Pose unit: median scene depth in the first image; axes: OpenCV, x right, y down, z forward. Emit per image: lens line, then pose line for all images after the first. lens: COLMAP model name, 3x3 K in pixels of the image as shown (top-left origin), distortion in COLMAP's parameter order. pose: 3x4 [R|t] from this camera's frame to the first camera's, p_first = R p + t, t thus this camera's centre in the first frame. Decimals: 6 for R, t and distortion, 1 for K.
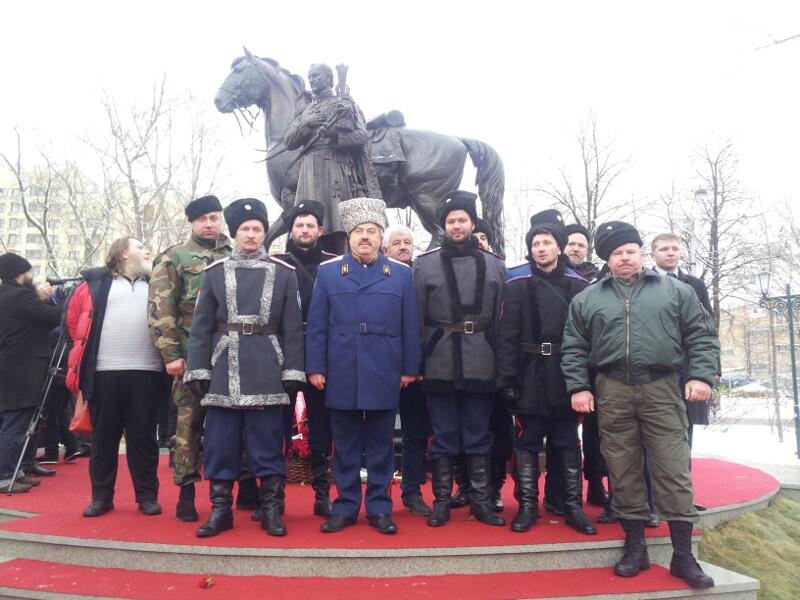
lens RADIAL K [[688.6, 0, 399.4], [0, 688.6, 313.9], [0, 0, 1]] dist [-0.008221, -0.001316]
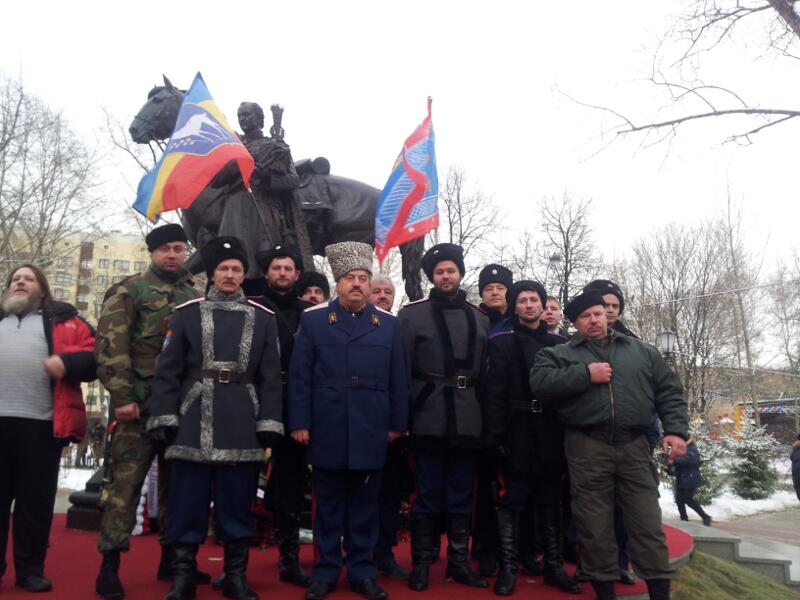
lens RADIAL K [[689.8, 0, 397.5], [0, 689.8, 322.9], [0, 0, 1]] dist [-0.013813, -0.020046]
pose [[0.978548, 0.045586, 0.200911, -0.147825], [-0.033204, 0.997360, -0.064575, 0.001525], [-0.203325, 0.056519, 0.977479, 0.044561]]
